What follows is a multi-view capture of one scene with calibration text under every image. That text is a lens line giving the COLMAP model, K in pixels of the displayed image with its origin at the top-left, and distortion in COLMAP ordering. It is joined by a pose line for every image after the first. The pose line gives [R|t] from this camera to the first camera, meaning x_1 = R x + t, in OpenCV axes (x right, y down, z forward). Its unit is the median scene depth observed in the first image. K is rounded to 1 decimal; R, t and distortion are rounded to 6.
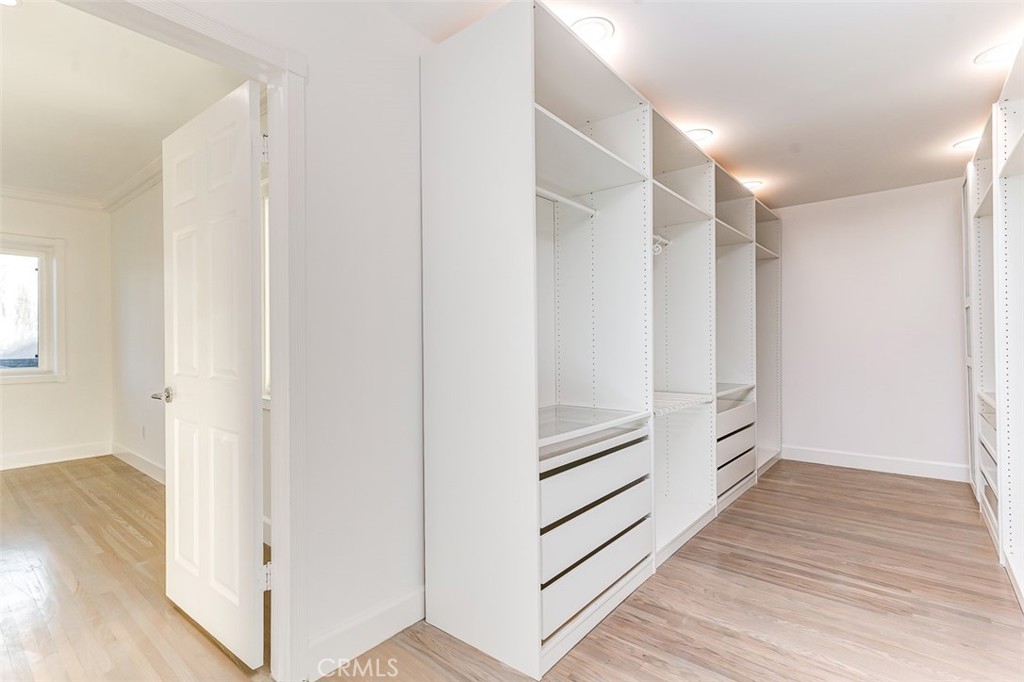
lens RADIAL K [[483.5, 0, 517.2], [0, 483.5, 340.9], [0, 0, 1]] dist [0.009577, 0.000341]
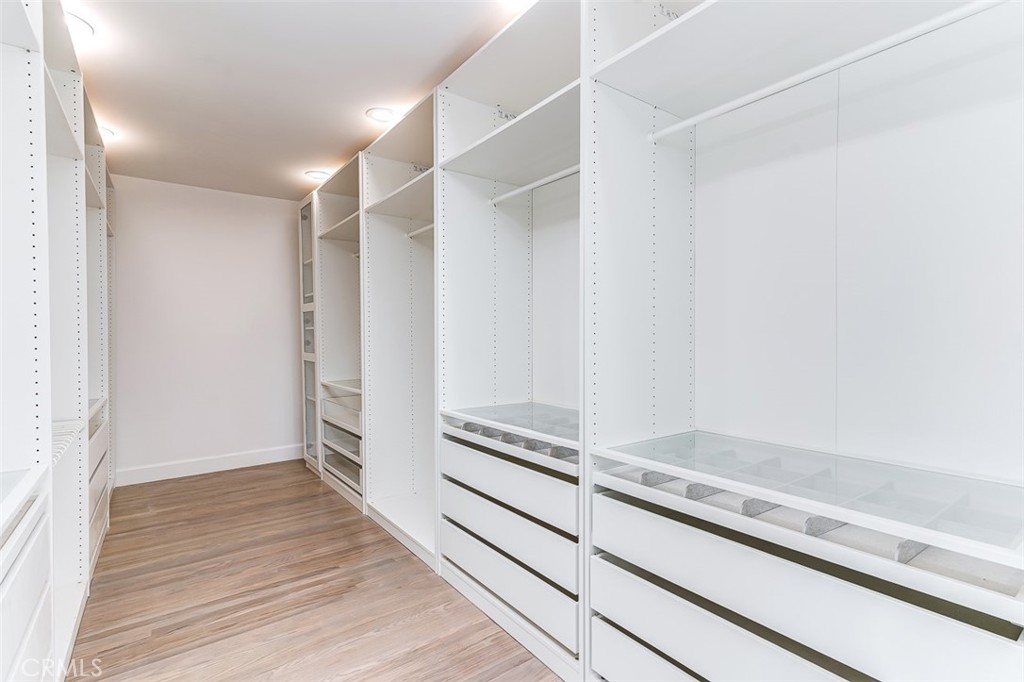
lens RADIAL K [[483.5, 0, 512.4], [0, 483.5, 335.7], [0, 0, 1]] dist [0.009577, 0.000341]
pose [[0.251570, 0.004329, 0.967829, -0.115137], [0.005948, 0.999964, -0.006019, 0.000641], [-0.967821, 0.007271, 0.251535, 0.251878]]
